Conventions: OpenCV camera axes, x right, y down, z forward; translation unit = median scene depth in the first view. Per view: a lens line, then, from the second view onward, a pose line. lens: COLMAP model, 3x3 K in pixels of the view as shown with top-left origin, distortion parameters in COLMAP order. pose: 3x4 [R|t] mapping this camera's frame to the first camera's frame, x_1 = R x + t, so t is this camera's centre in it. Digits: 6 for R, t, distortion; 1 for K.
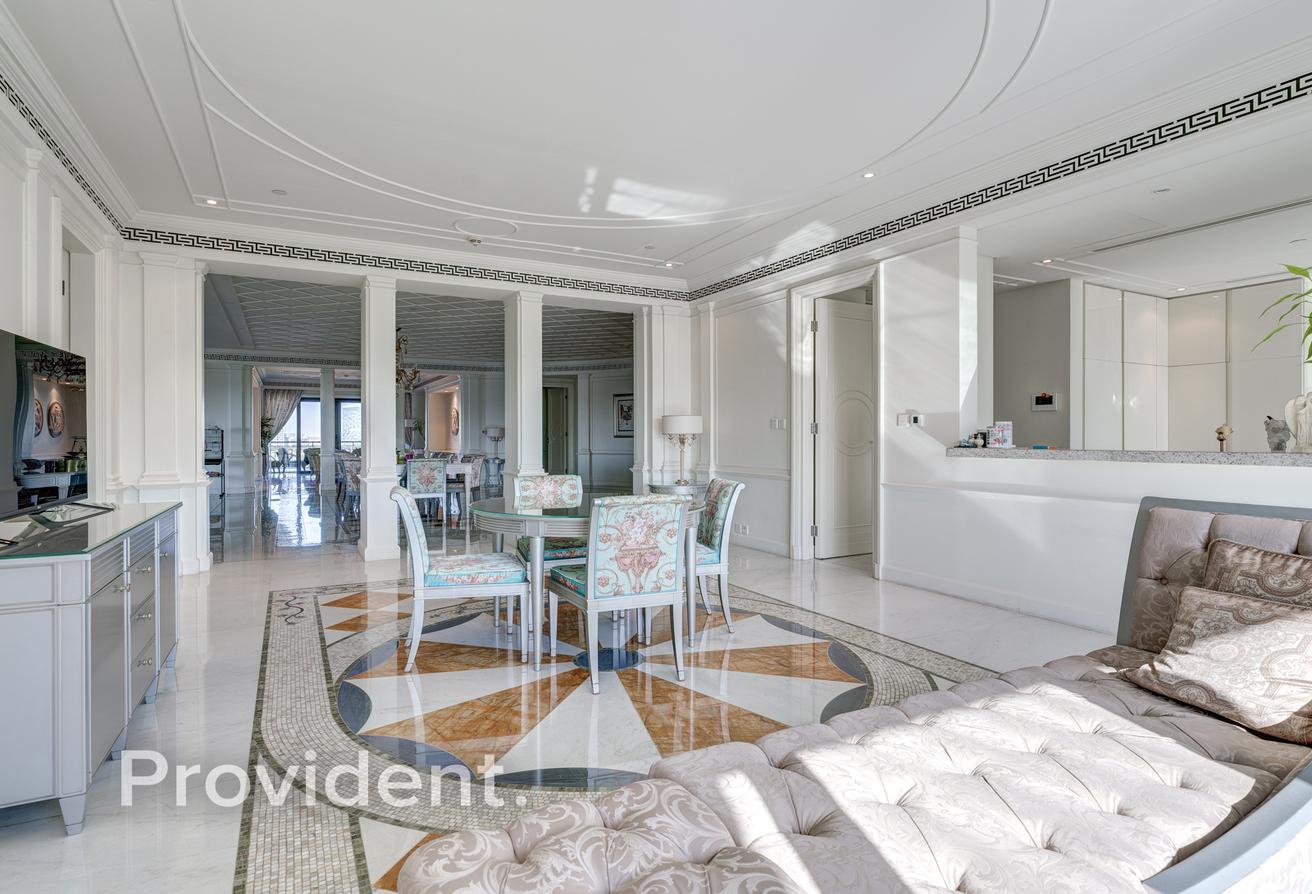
lens RADIAL K [[674.5, 0, 652.2], [0, 674.5, 447.7], [0, 0, 1]] dist [-0.005972, 0.000627]
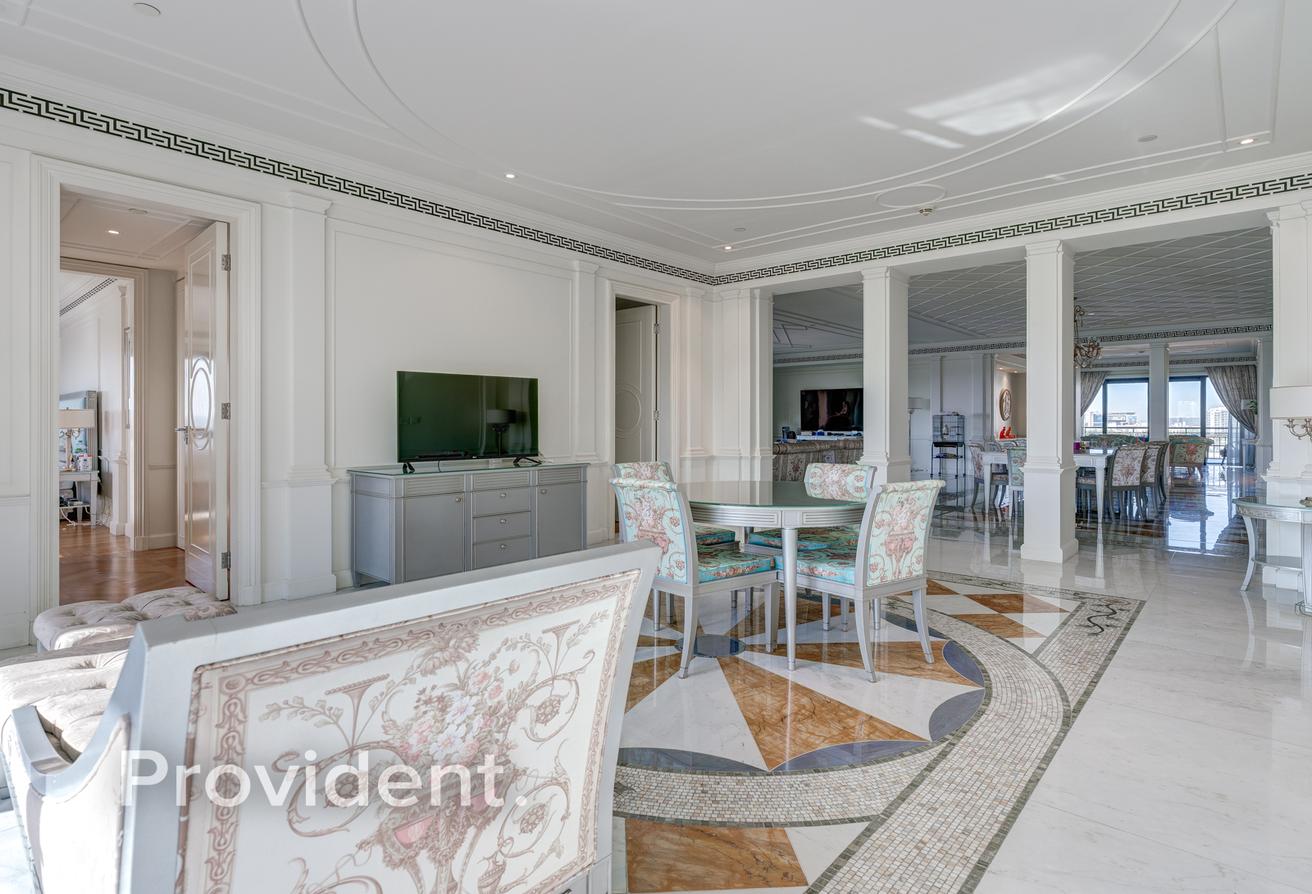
lens RADIAL K [[709.6, 0, 681.4], [0, 709.6, 426.8], [0, 0, 1]] dist [-0.003096, 0.000208]
pose [[0.340257, 0.005988, -0.940313, 0.606918], [-0.014428, 0.999895, 0.001147, -0.007199], [0.940222, 0.013177, 0.340308, 0.402028]]
